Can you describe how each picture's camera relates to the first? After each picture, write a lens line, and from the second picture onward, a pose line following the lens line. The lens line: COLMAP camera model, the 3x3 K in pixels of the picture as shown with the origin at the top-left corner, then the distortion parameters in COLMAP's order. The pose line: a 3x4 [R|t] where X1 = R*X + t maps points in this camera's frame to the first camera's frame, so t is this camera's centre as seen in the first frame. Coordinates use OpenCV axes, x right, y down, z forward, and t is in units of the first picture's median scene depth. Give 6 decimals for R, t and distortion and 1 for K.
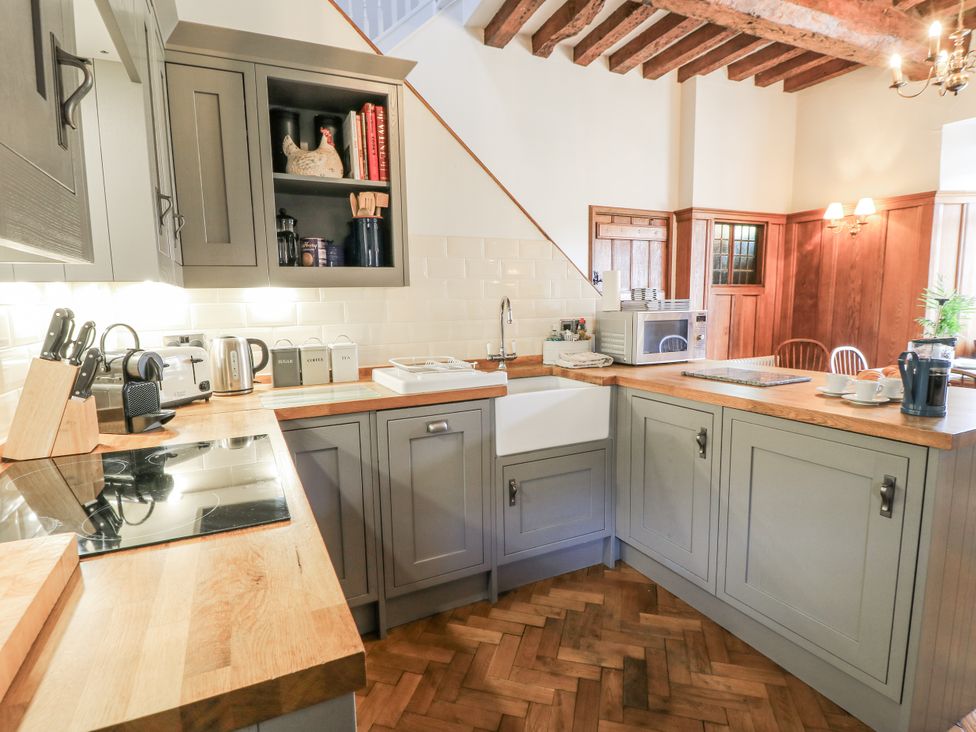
lens RADIAL K [[510.6, 0, 488.0], [0, 510.6, 366.0], [0, 0, 1]] dist [-0.009480, -0.001206]
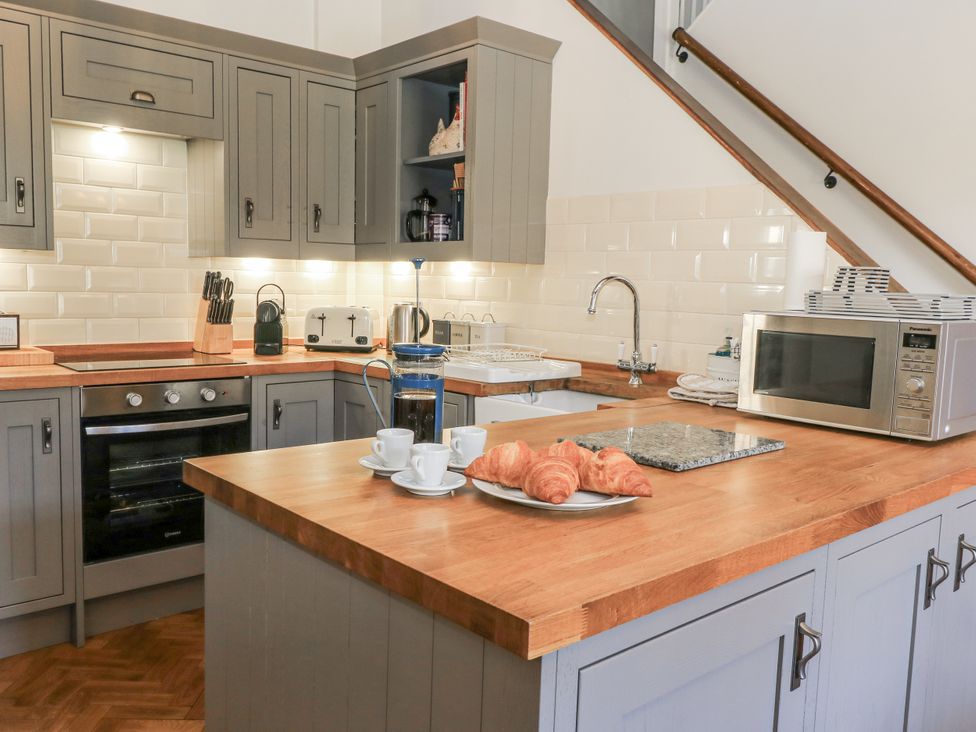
lens RADIAL K [[829.3, 0, 488.0], [0, 829.3, 366.0], [0, 0, 1]] dist [0.012898, -0.002650]
pose [[0.258899, 0.124257, -0.957879, 1.328176], [-0.152863, 0.984464, 0.086389, -0.109091], [0.953732, 0.124058, 0.273871, 0.675948]]
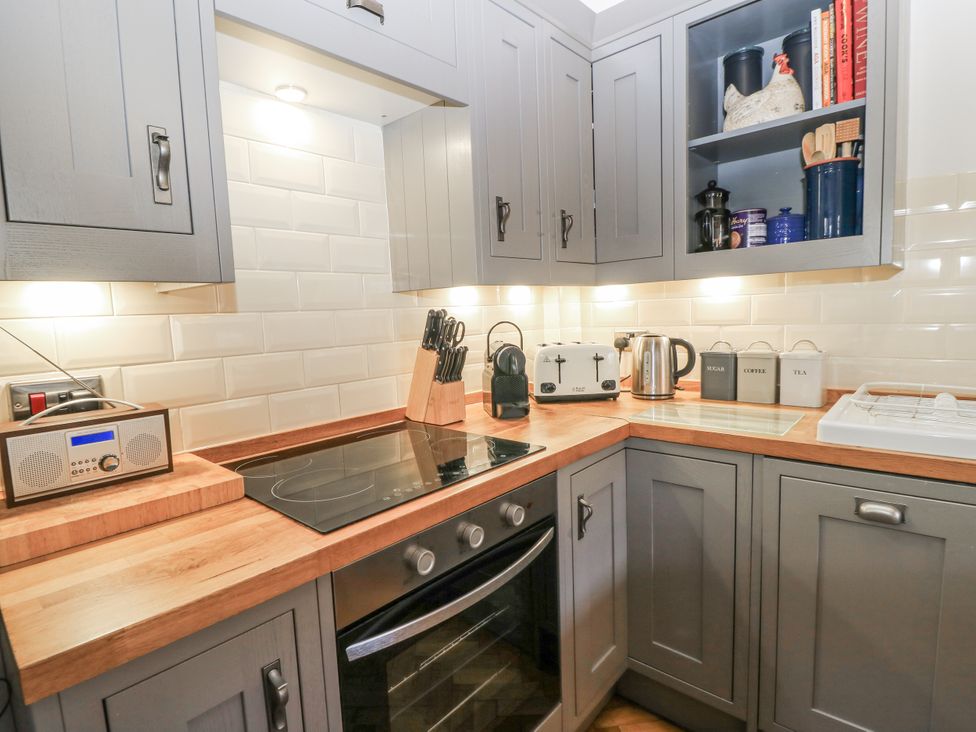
lens RADIAL K [[510.6, 0, 488.0], [0, 510.6, 366.0], [0, 0, 1]] dist [-0.009480, -0.001206]
pose [[0.364578, 0.101769, -0.925595, 0.240934], [-0.083713, 0.993567, 0.076270, -0.047303], [0.927403, 0.049678, 0.370752, 0.376363]]
